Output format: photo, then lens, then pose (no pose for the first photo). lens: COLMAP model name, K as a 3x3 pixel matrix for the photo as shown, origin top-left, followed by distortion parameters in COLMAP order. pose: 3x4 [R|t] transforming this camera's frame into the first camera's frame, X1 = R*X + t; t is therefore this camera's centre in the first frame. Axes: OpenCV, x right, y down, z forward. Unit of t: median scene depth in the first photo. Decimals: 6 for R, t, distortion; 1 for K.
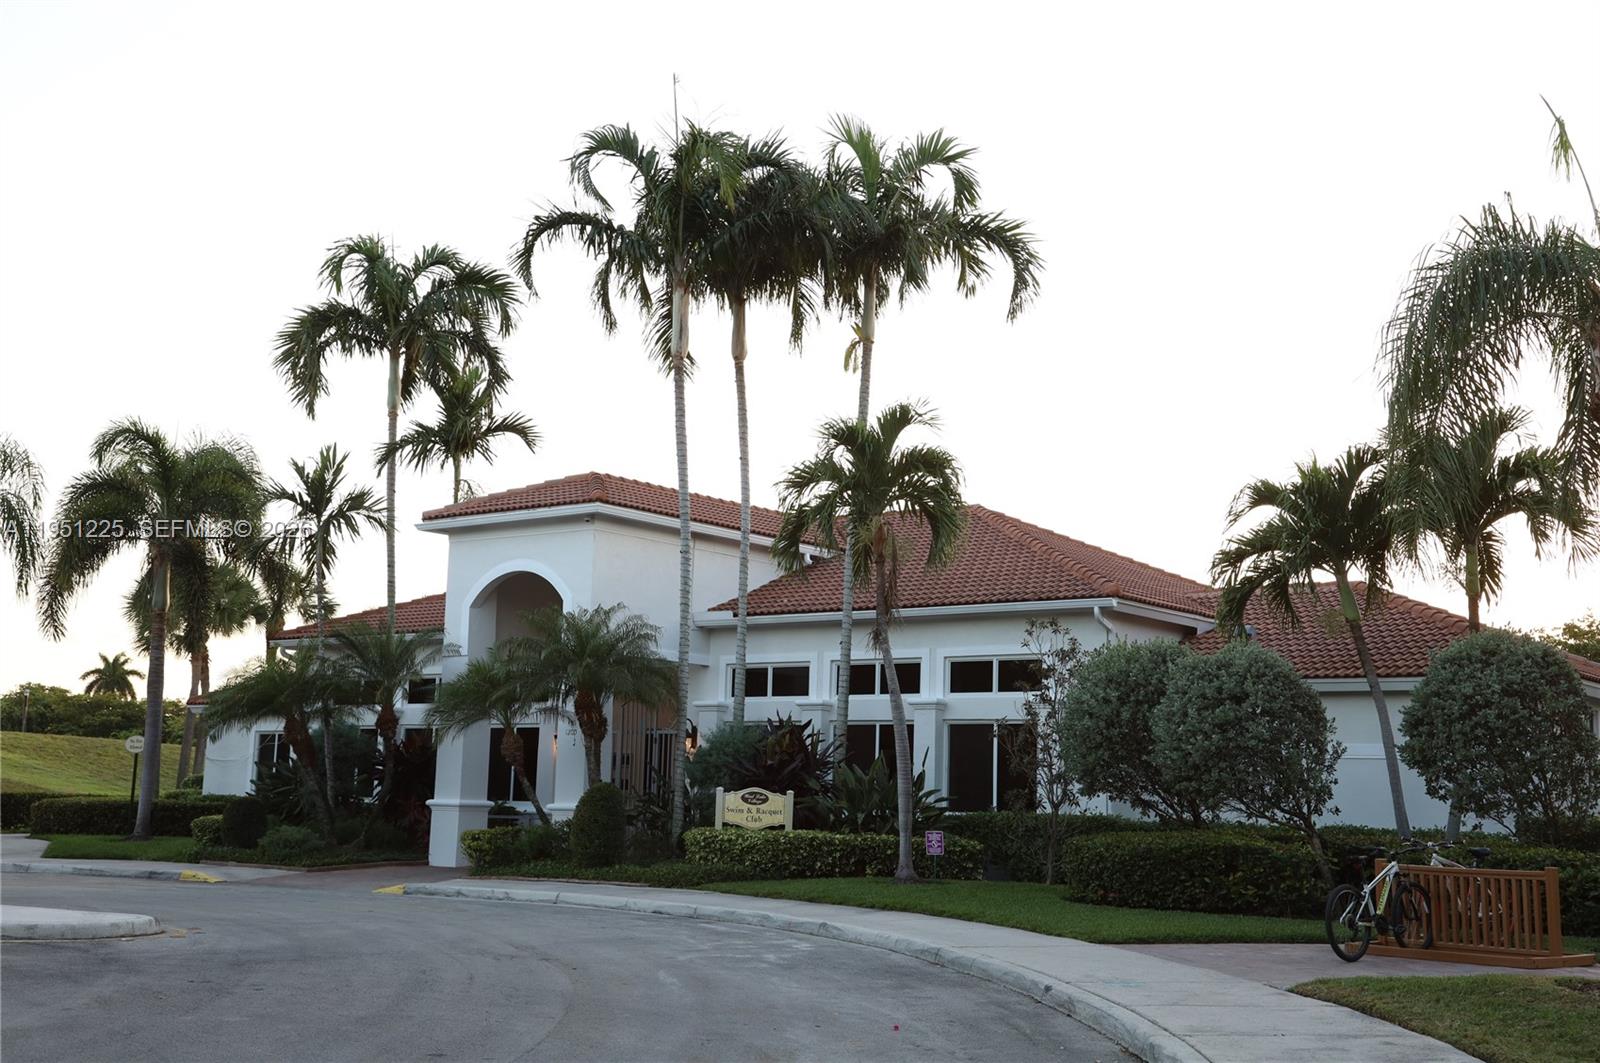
lens RADIAL K [[1865.8, 0, 800.0], [0, 1865.8, 531.5], [0, 0, 1]] dist [0.061239, 0.065937]
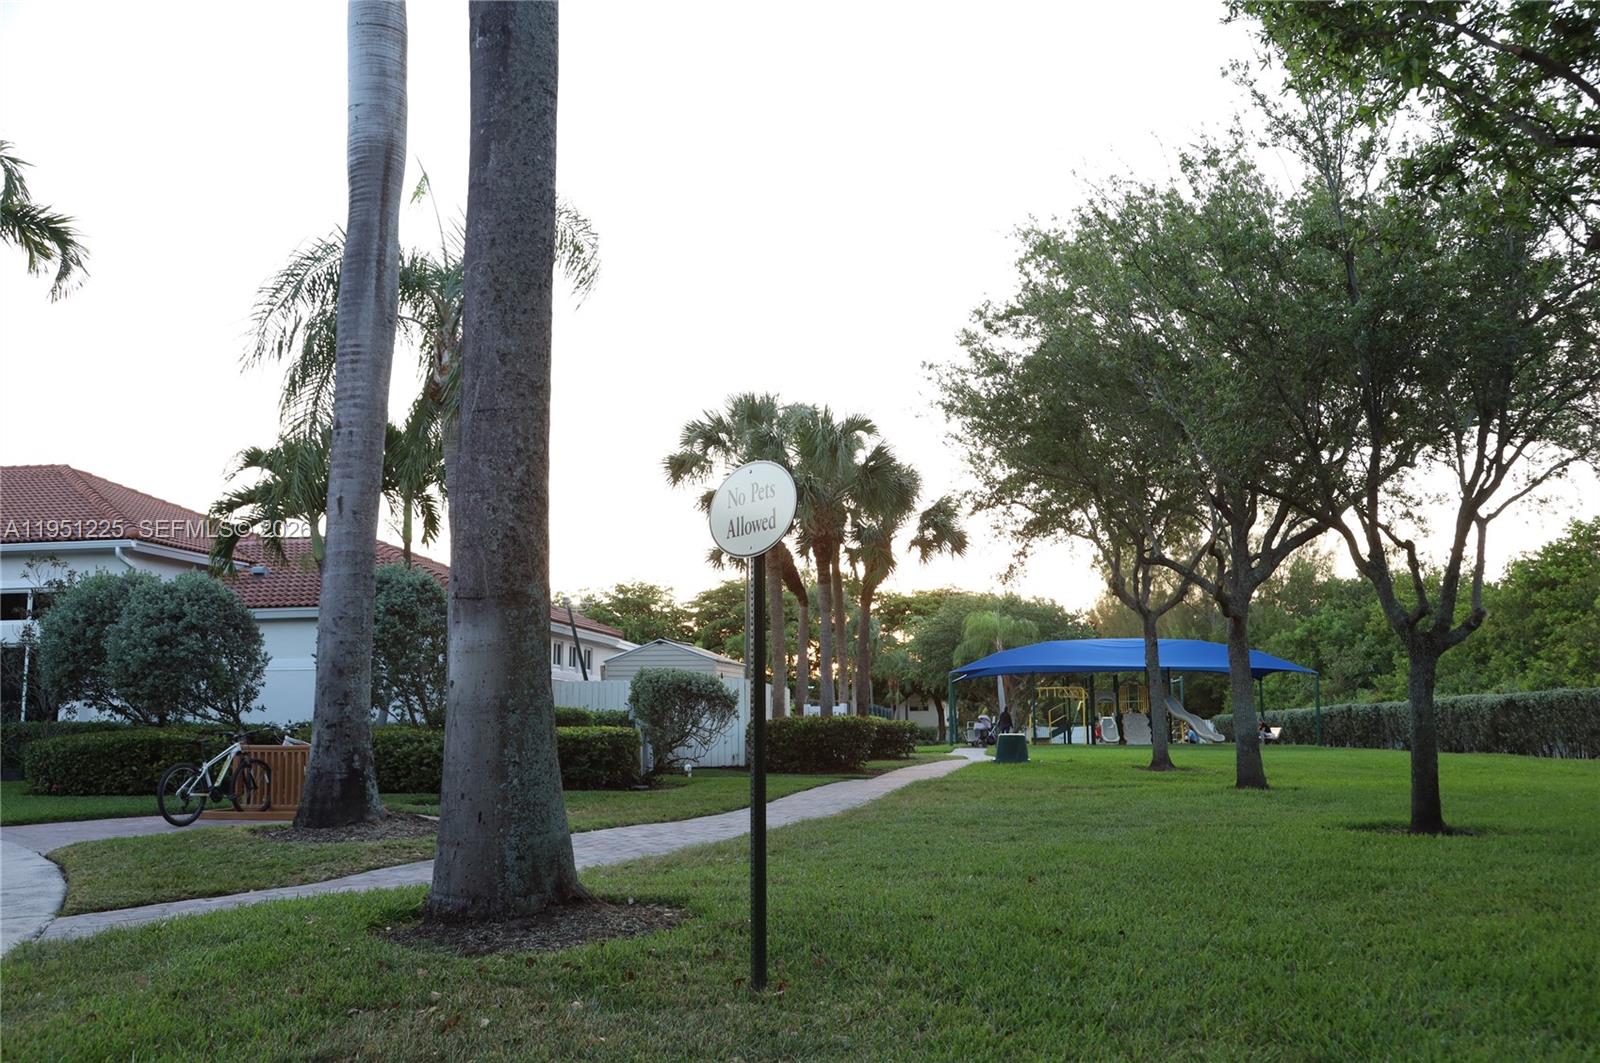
lens RADIAL K [[1371.0, 0, 800.0], [0, 1371.0, 531.5], [0, 0, 1]] dist [0.002105, 0.003973]
pose [[0.883894, 0.030194, 0.466712, 0.133814], [-0.034361, 0.999409, 0.000417, 0.014820], [-0.466424, -0.016405, 0.884409, 0.023025]]
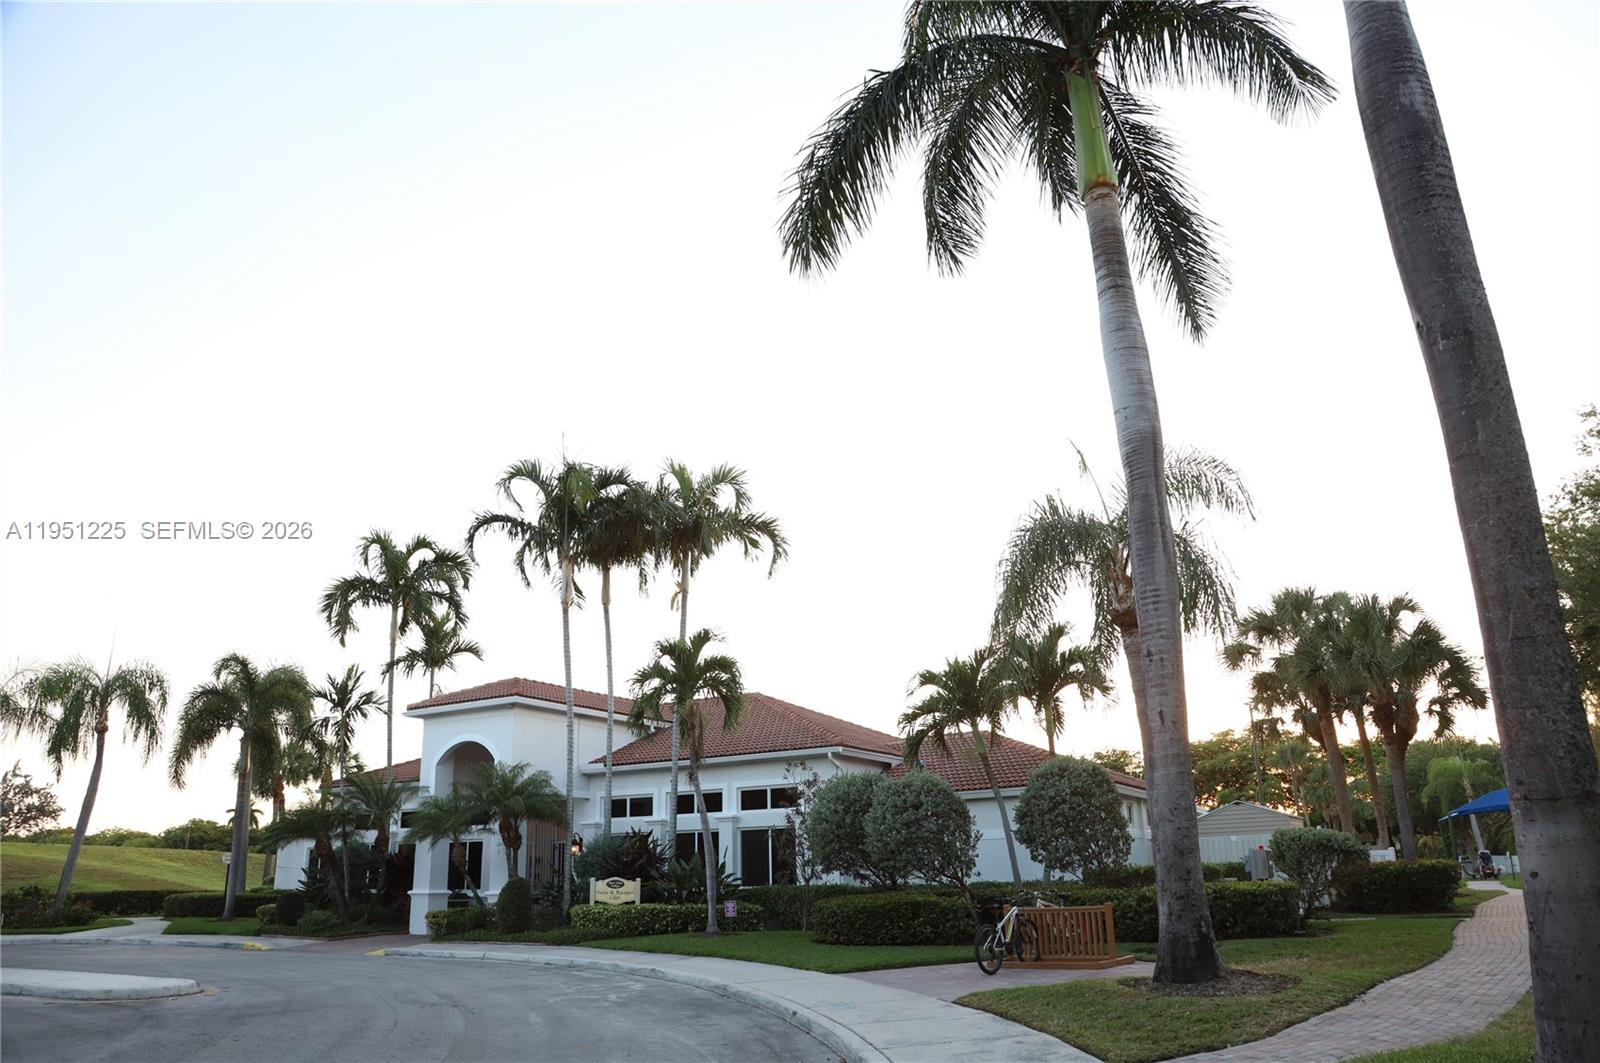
lens RADIAL K [[1079.2, 0, 817.2], [0, 1079.2, 539.0], [0, 0, 1]] dist [-0.128618, 0.077012]
pose [[0.989909, -0.009999, 0.141349, 0.018941], [0.032491, 0.986948, -0.157726, 0.004299], [-0.137927, 0.160727, 0.977314, 0.068332]]
